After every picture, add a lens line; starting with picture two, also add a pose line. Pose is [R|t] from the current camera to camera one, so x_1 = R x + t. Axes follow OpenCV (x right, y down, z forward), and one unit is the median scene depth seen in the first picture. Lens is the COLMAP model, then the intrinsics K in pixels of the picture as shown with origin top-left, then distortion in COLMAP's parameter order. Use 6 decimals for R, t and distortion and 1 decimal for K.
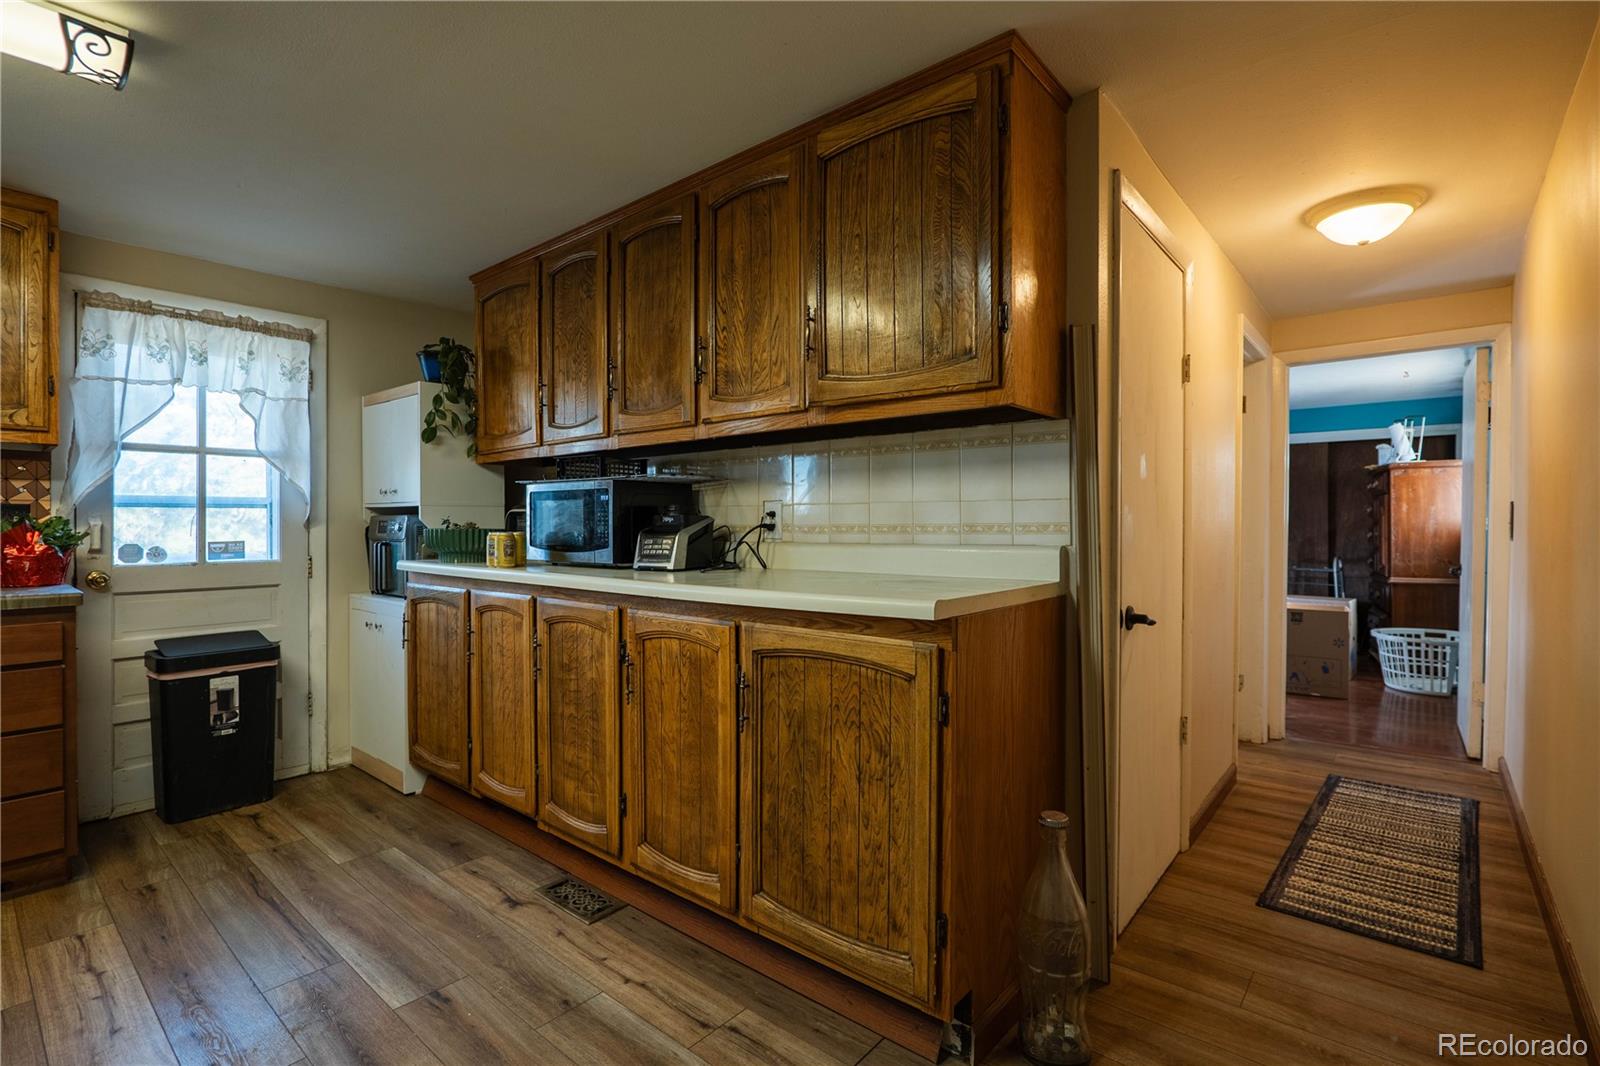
lens RADIAL K [[732.8, 0, 800.9], [0, 732.8, 524.5], [0, 0, 1]] dist [-0.015737, 0.000587]
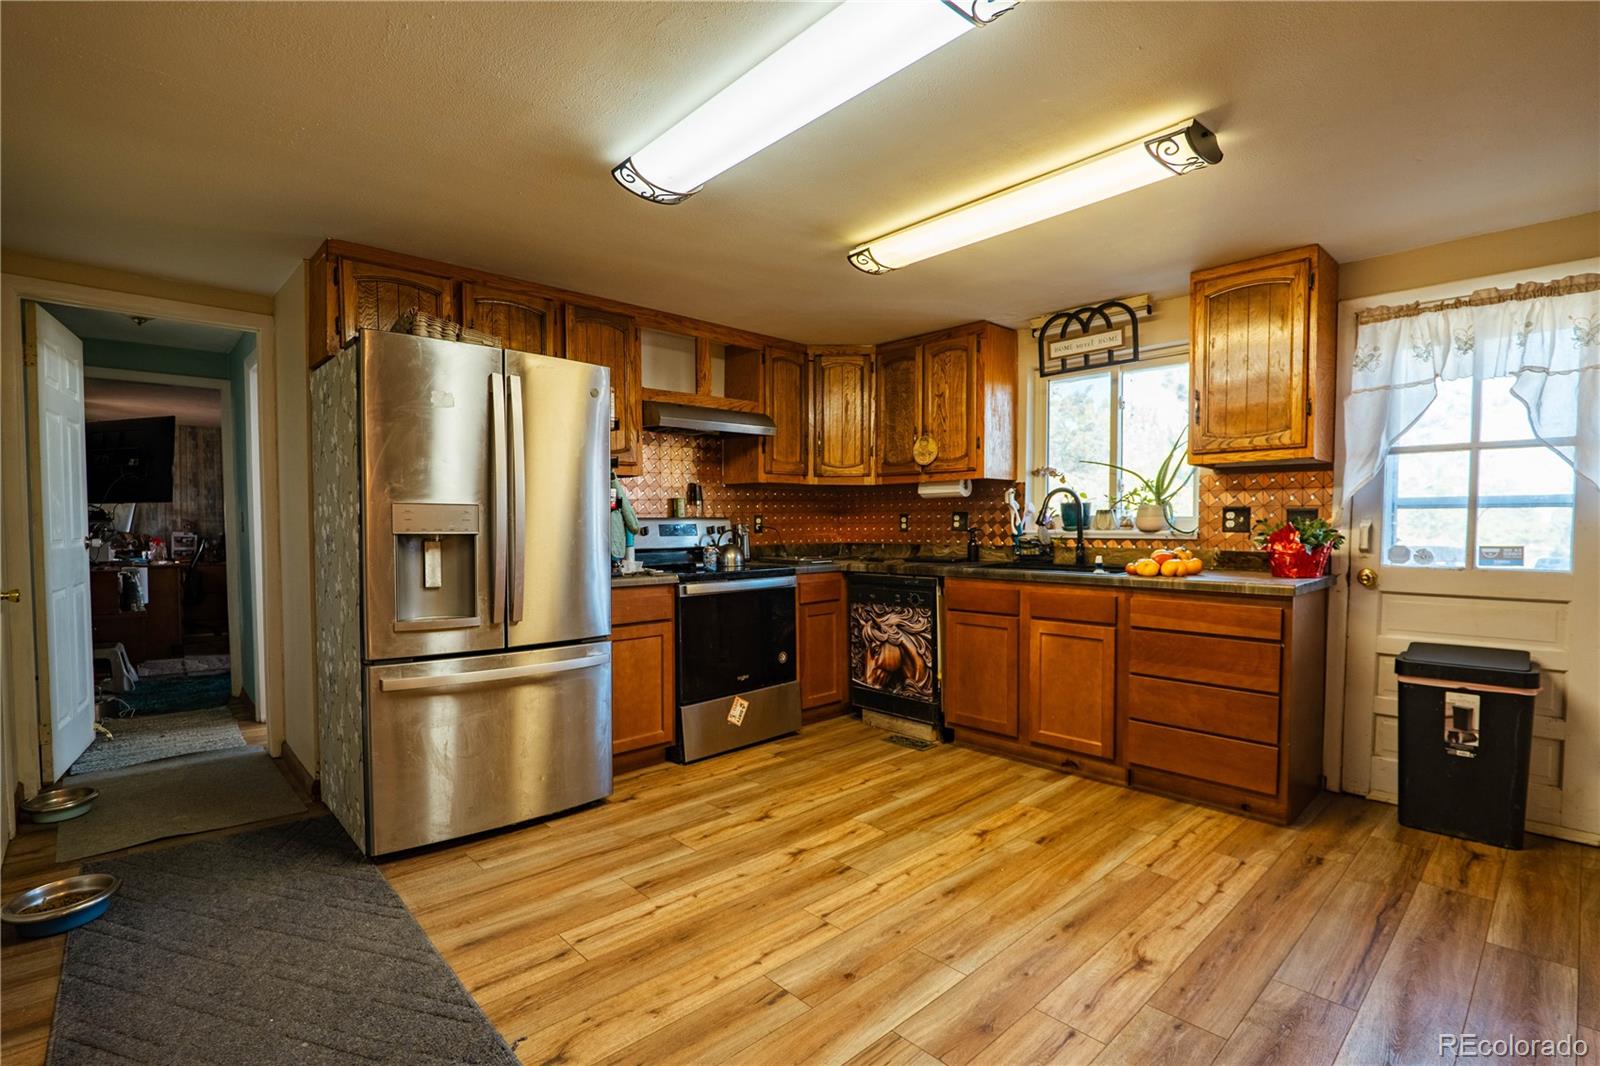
lens RADIAL K [[762.3, 0, 796.3], [0, 762.3, 555.9], [0, 0, 1]] dist [-0.028212, 0.009937]
pose [[-0.122830, 0.048061, -0.991263, 0.258870], [-0.000428, 0.998824, 0.048481, -0.009911], [0.992428, 0.006379, -0.122665, 0.300066]]
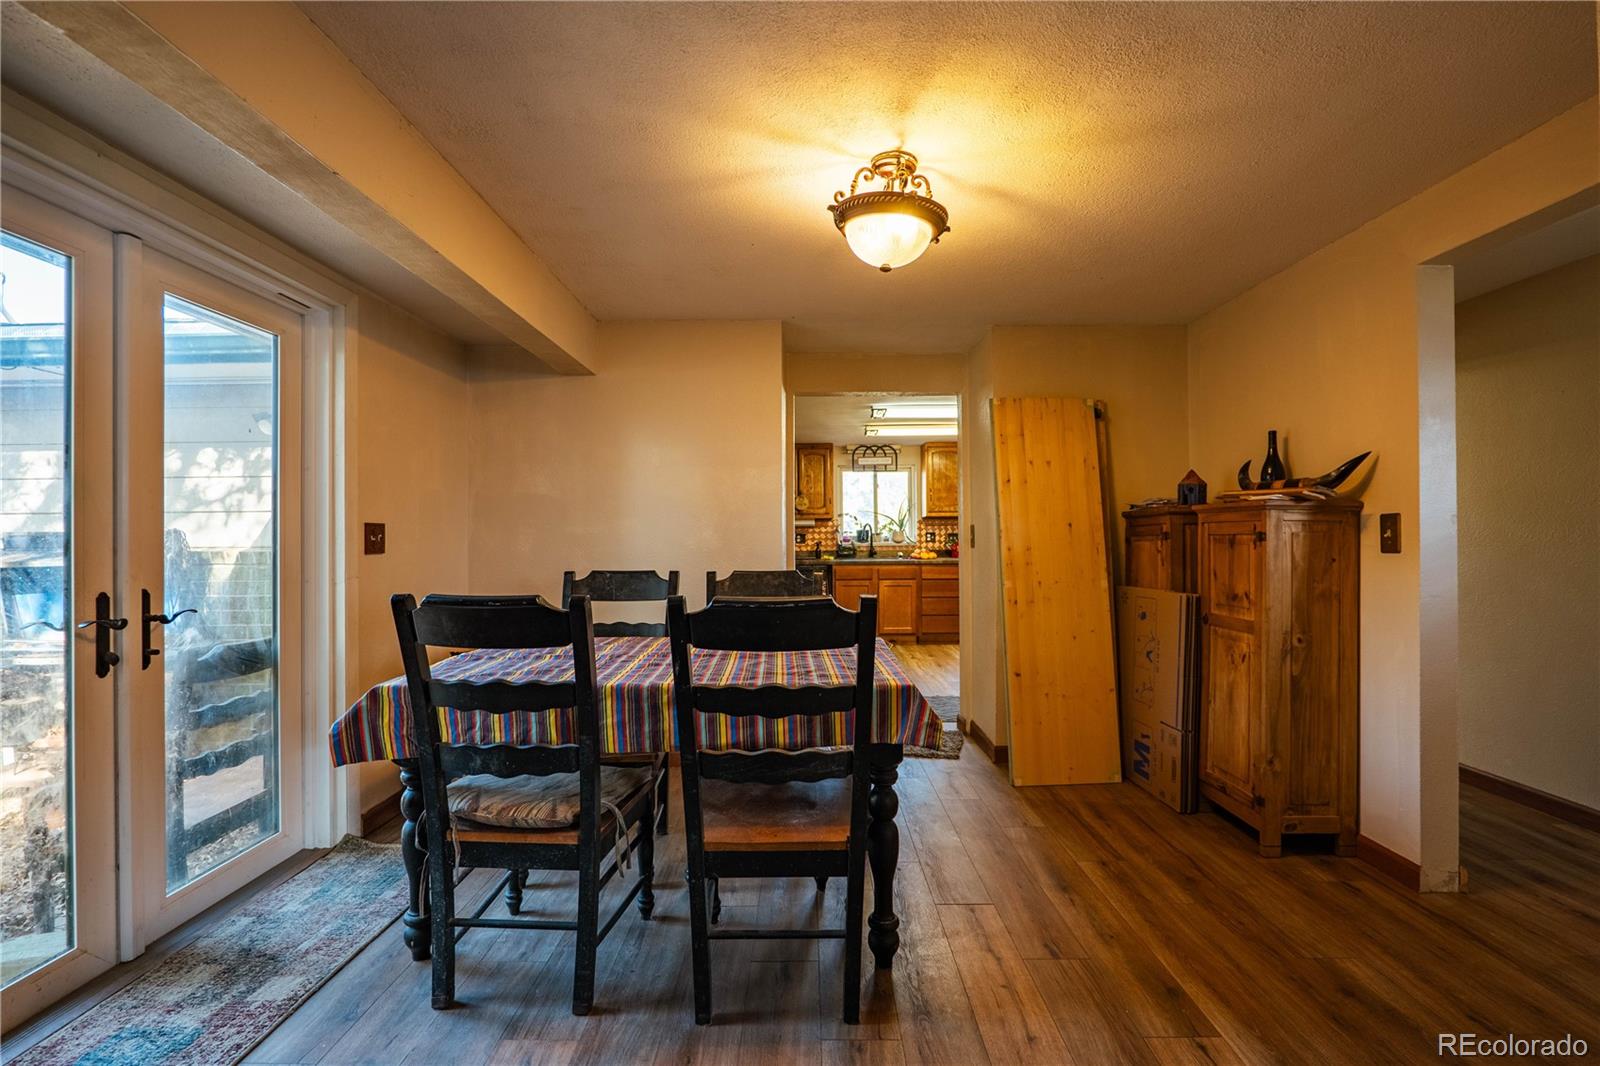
lens RADIAL K [[738.4, 0, 810.4], [0, 738.4, 531.0], [0, 0, 1]] dist [-0.027548, 0.007435]
pose [[0.642036, -0.008635, -0.766626, 1.017042], [0.001978, 0.999952, -0.009606, -0.007188], [0.766672, 0.004651, 0.642023, -1.597456]]
